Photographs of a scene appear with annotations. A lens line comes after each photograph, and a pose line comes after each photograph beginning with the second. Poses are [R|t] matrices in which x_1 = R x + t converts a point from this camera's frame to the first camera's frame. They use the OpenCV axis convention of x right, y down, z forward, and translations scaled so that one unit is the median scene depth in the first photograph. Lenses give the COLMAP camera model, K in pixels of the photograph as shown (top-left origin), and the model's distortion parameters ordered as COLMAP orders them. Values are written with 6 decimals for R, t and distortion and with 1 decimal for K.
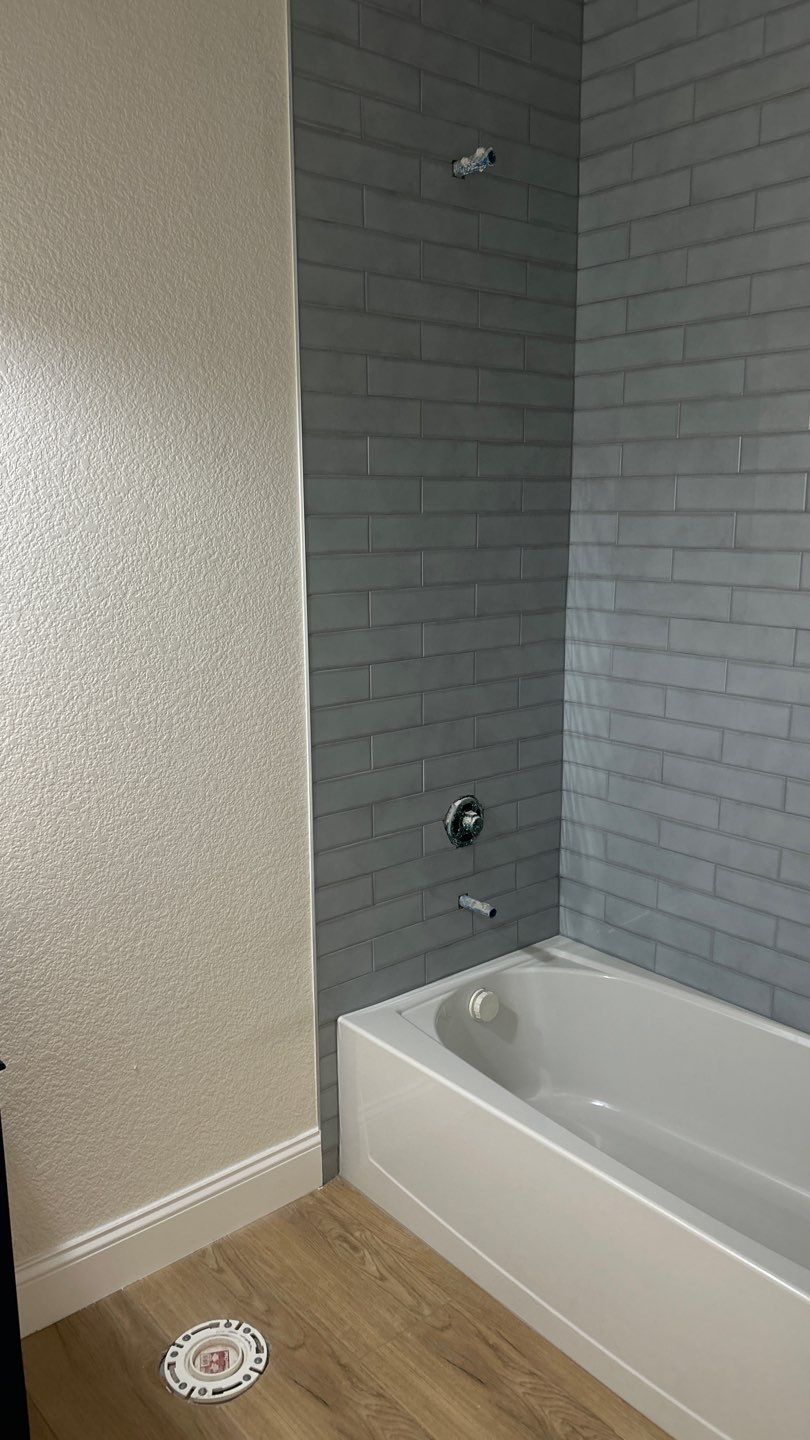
lens RADIAL K [[1077.0, 0, 402.2], [0, 1077.0, 724.4], [0, 0, 1]] dist [0.060989, -0.071642]
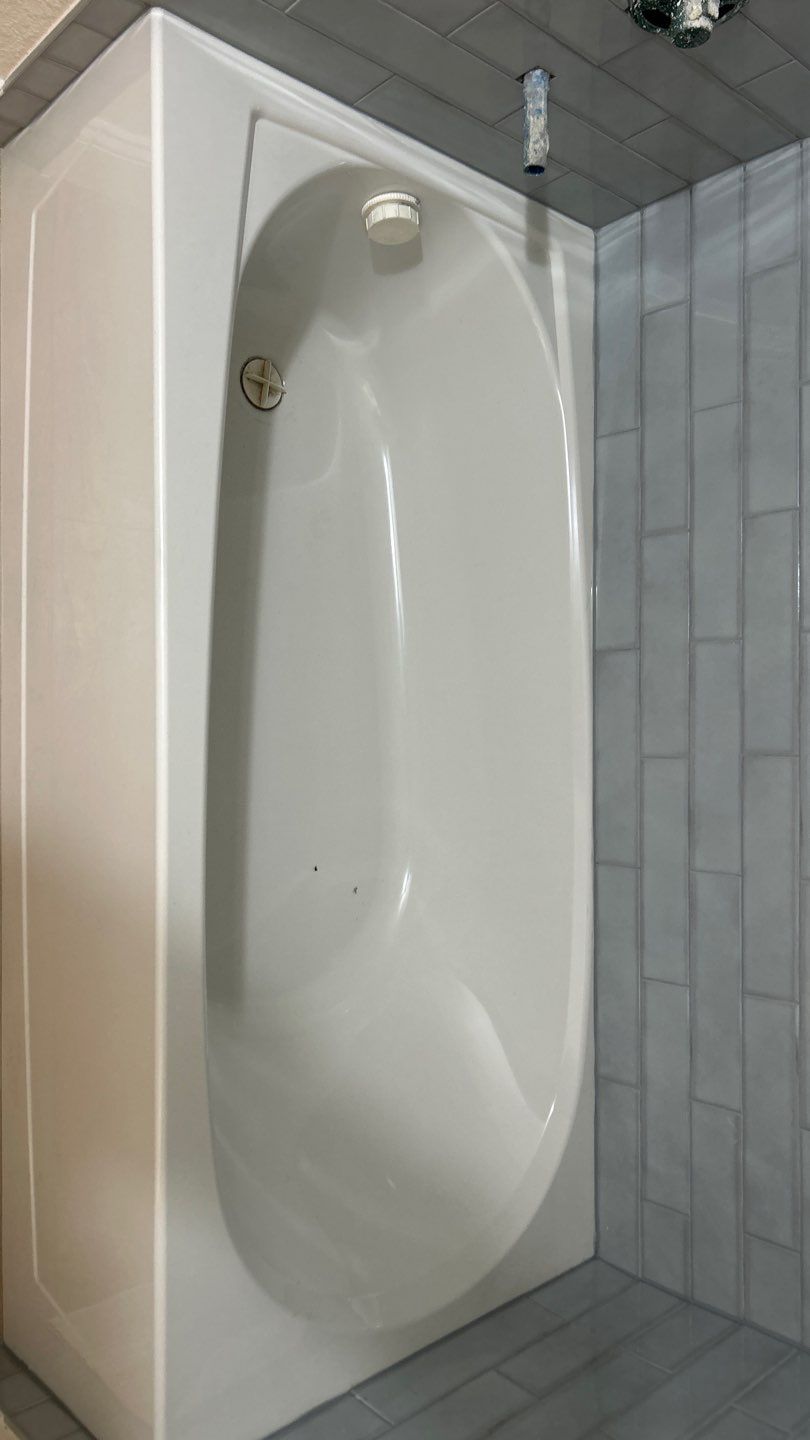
lens RADIAL K [[1077.0, 0, 402.2], [0, 1077.0, 724.4], [0, 0, 1]] dist [0.060989, -0.071642]
pose [[0.557642, 0.645747, 0.521580, -0.041066], [-0.765239, 0.156458, 0.624444, -0.042959], [0.321628, -0.747350, 0.581398, 0.490061]]
